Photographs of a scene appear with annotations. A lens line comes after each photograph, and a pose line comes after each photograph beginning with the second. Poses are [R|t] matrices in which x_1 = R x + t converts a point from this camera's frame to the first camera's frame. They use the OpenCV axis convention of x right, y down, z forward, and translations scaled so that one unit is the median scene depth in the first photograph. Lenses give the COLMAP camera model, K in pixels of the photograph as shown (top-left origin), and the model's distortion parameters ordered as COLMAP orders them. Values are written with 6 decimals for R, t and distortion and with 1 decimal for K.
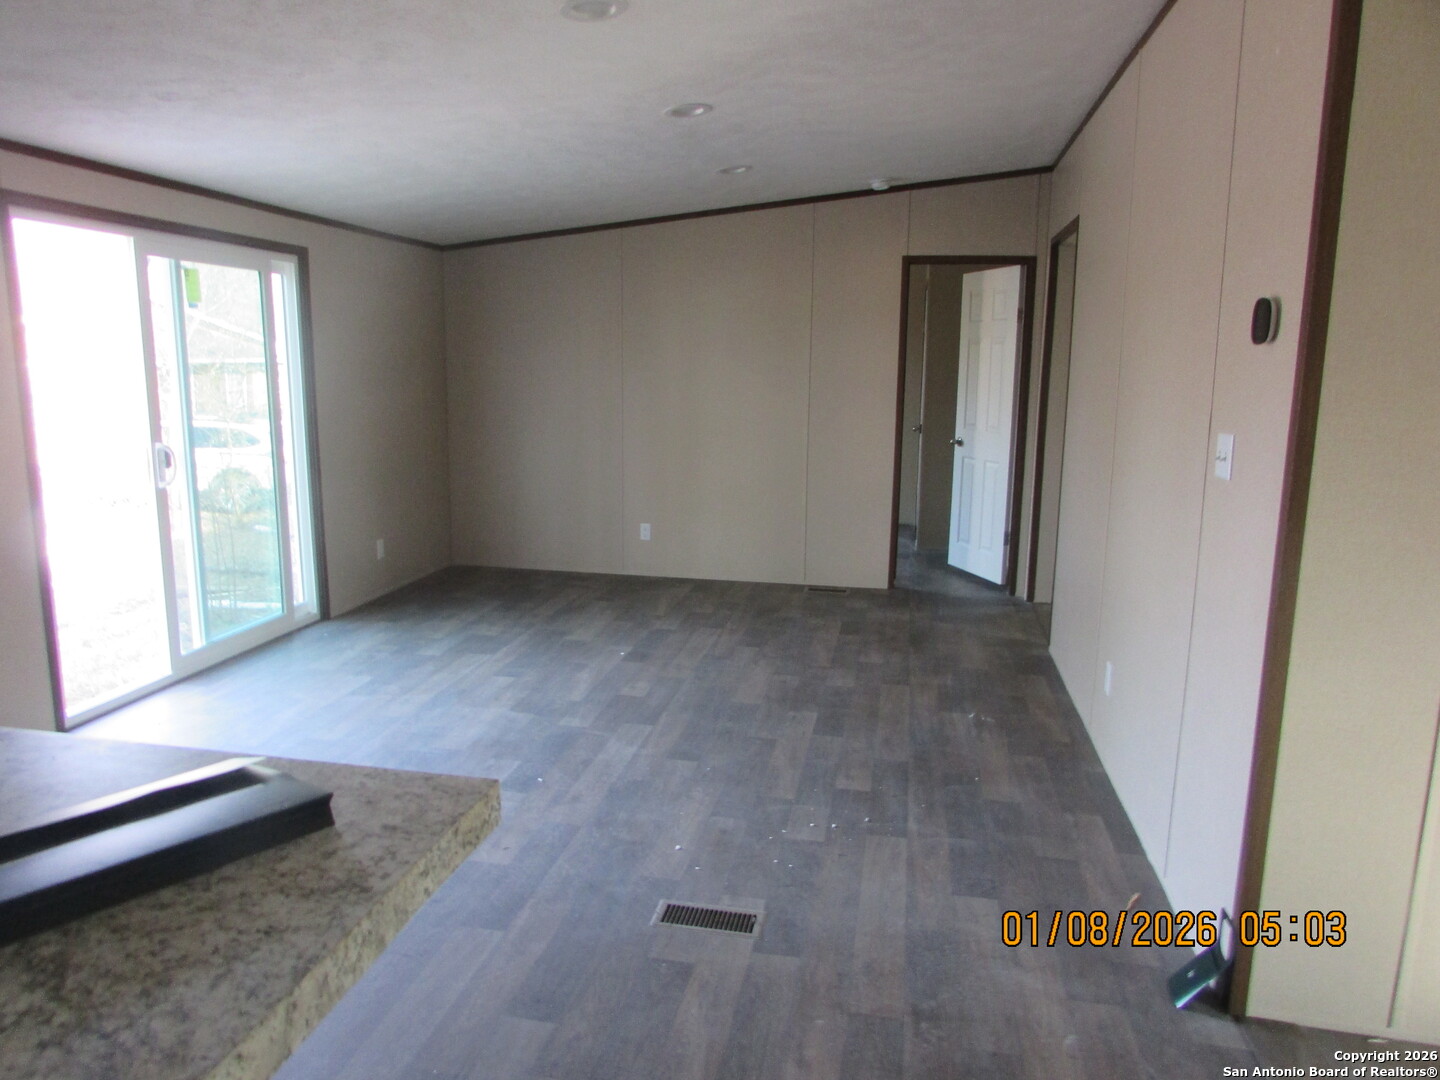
lens RADIAL K [[1022.2, 0, 710.0], [0, 1022.2, 542.3], [0, 0, 1]] dist [-0.022927, -0.003218]
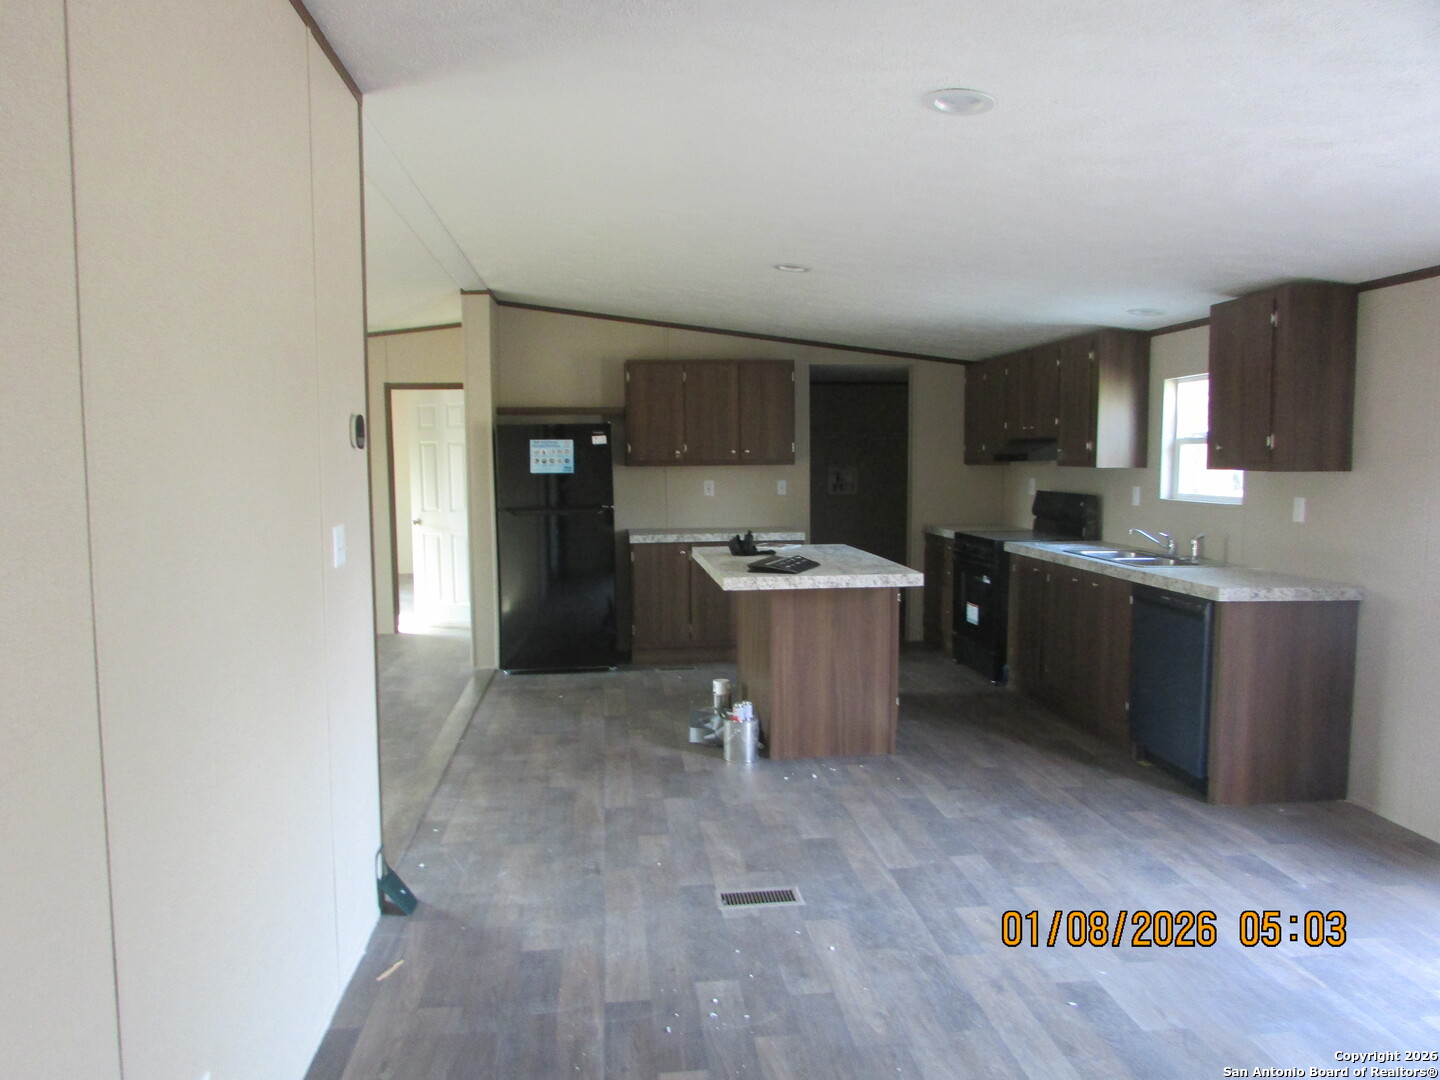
lens RADIAL K [[1022.2, 0, 710.0], [0, 1022.2, 542.3], [0, 0, 1]] dist [-0.022927, -0.003218]
pose [[-0.956118, 0.008764, -0.292851, 0.372932], [-0.067367, 0.966194, 0.248859, -0.325867], [0.285132, 0.257667, -0.923205, 1.793928]]
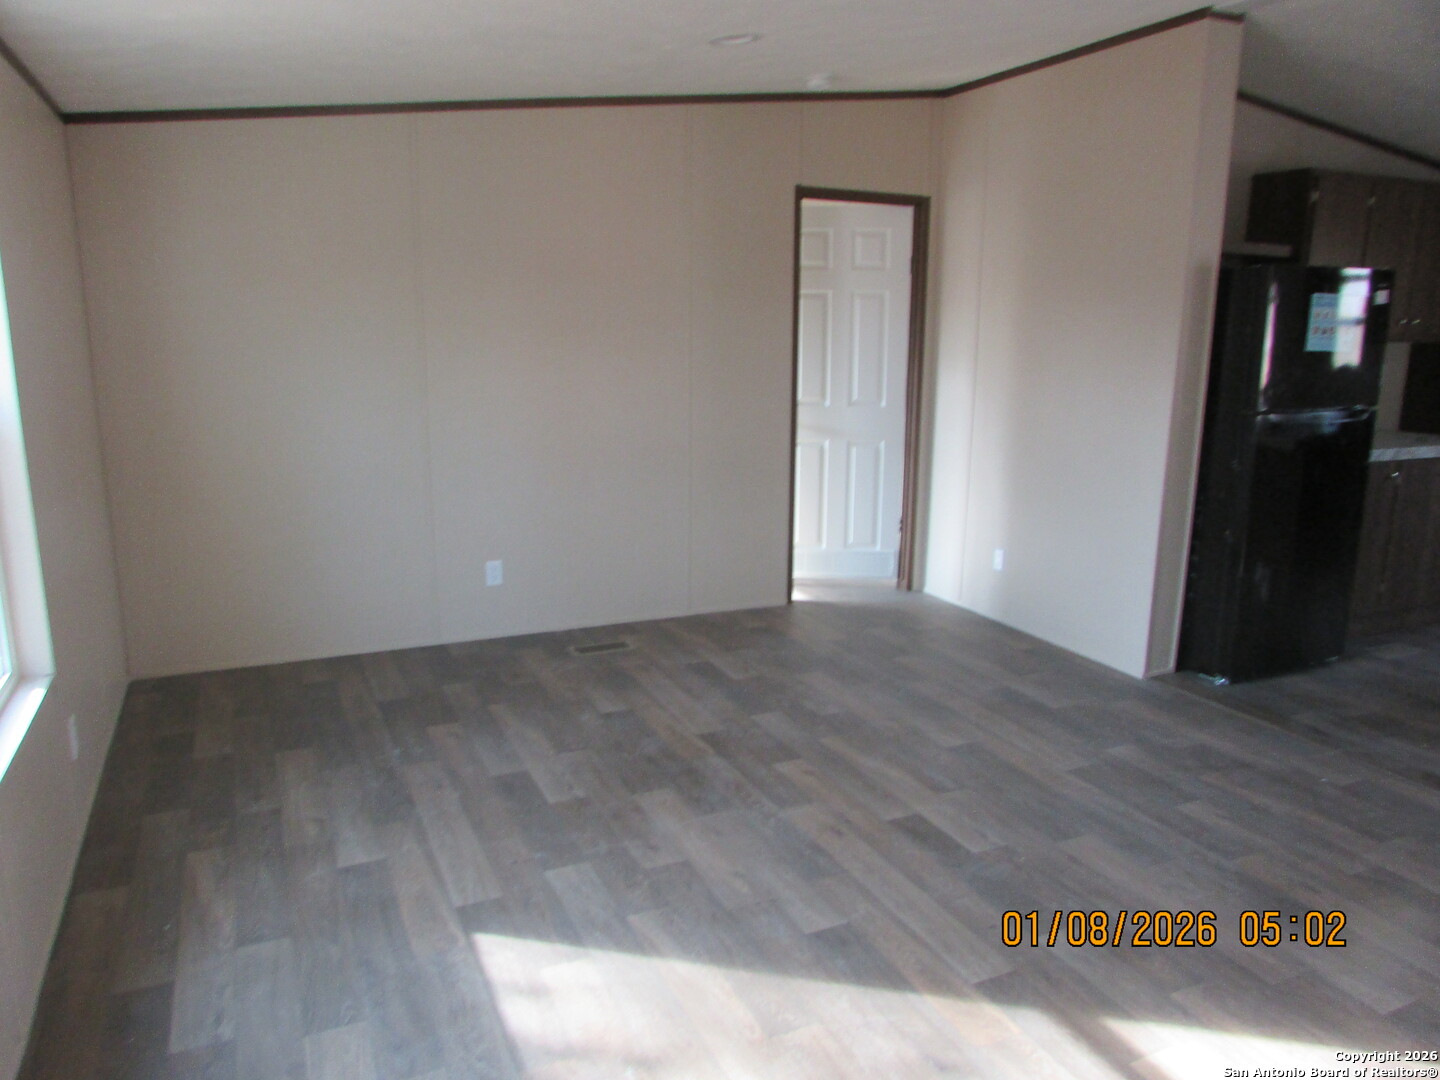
lens RADIAL K [[1028.0, 0, 727.3], [0, 1028.0, 539.8], [0, 0, 1]] dist [-0.006884, 0.002266]
pose [[-0.806044, 0.088305, -0.585231, 1.487563], [-0.140109, 0.932231, 0.333638, 0.001115], [0.575033, 0.350923, -0.739047, 0.212445]]
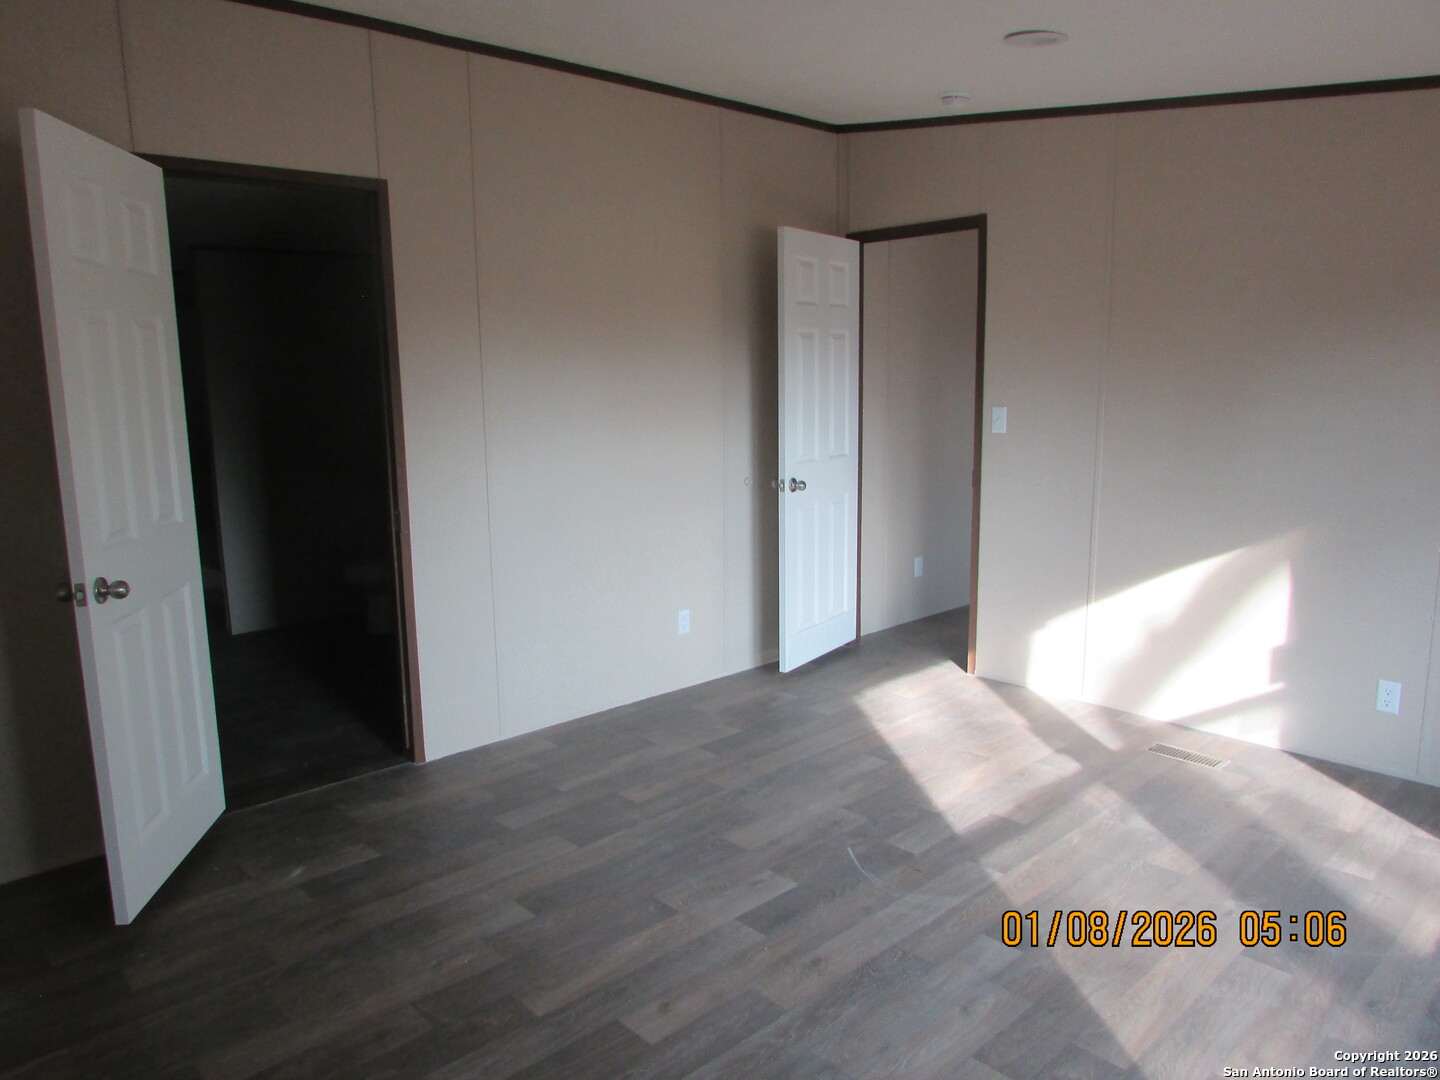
lens RADIAL K [[1022.2, 0, 710.0], [0, 1022.2, 542.3], [0, 0, 1]] dist [-0.022927, -0.003218]
pose [[0.805667, 0.066982, -0.588570, 1.255063], [-0.074134, 0.997176, 0.012005, 0.223102], [0.587712, 0.033961, 0.808357, -1.046560]]
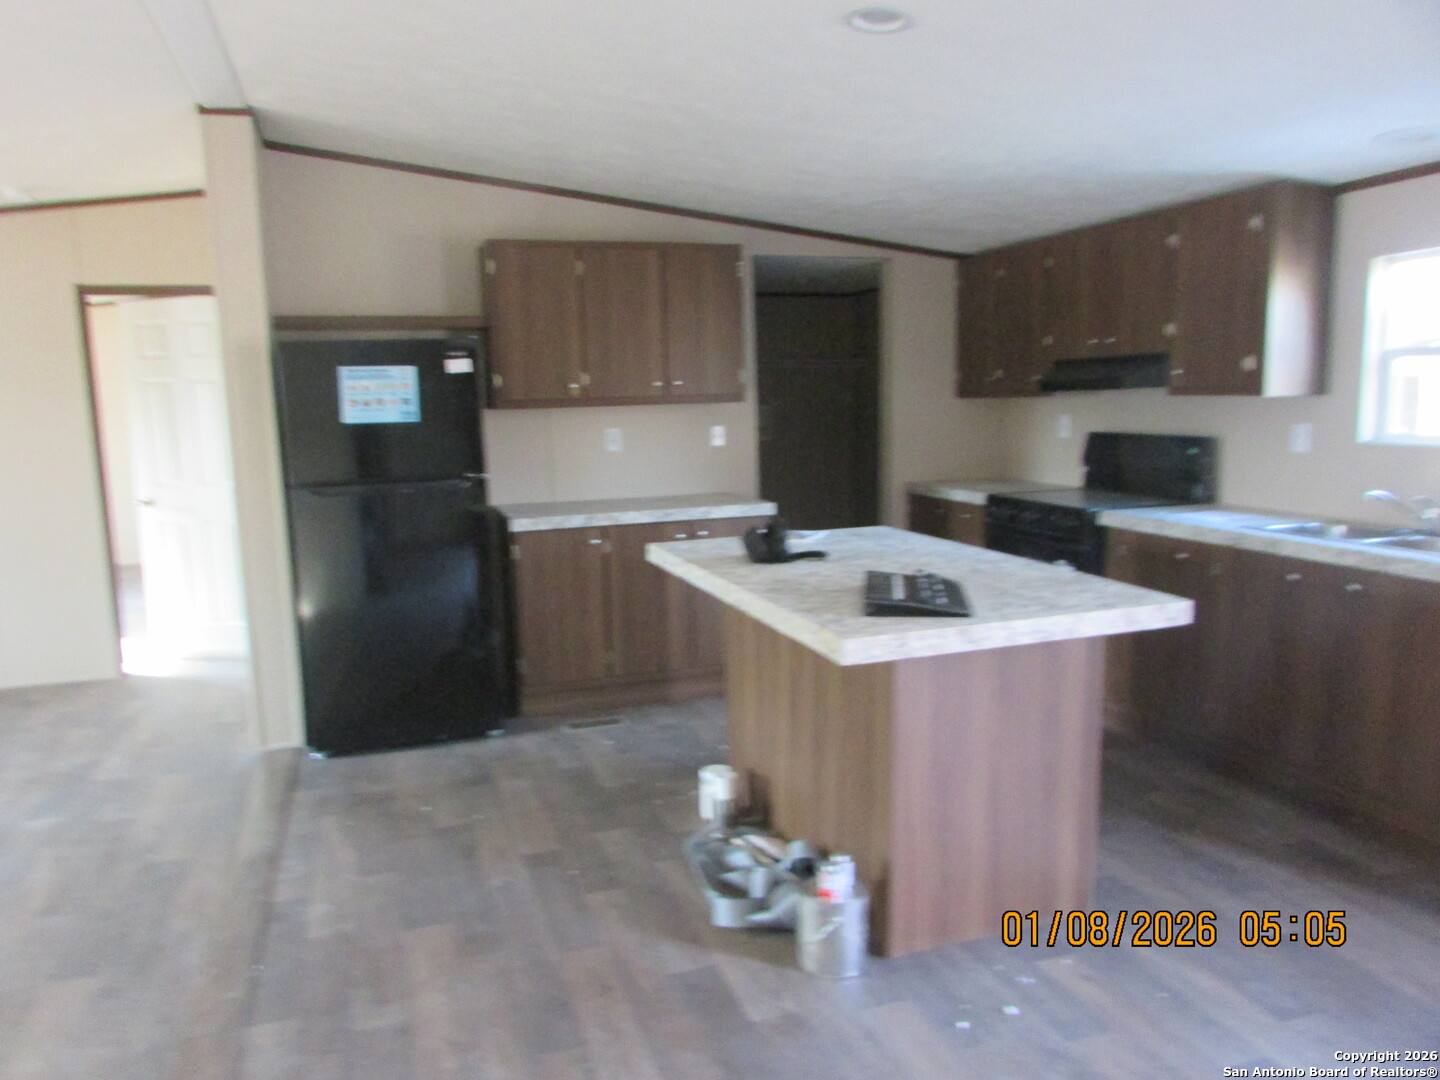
lens RADIAL K [[1022.2, 0, 710.0], [0, 1022.2, 542.3], [0, 0, 1]] dist [-0.022927, -0.003218]
pose [[-0.870937, 0.068326, -0.486622, 0.330788], [-0.084828, 0.954514, 0.285843, -0.159189], [0.484018, 0.290231, -0.825526, 0.939927]]
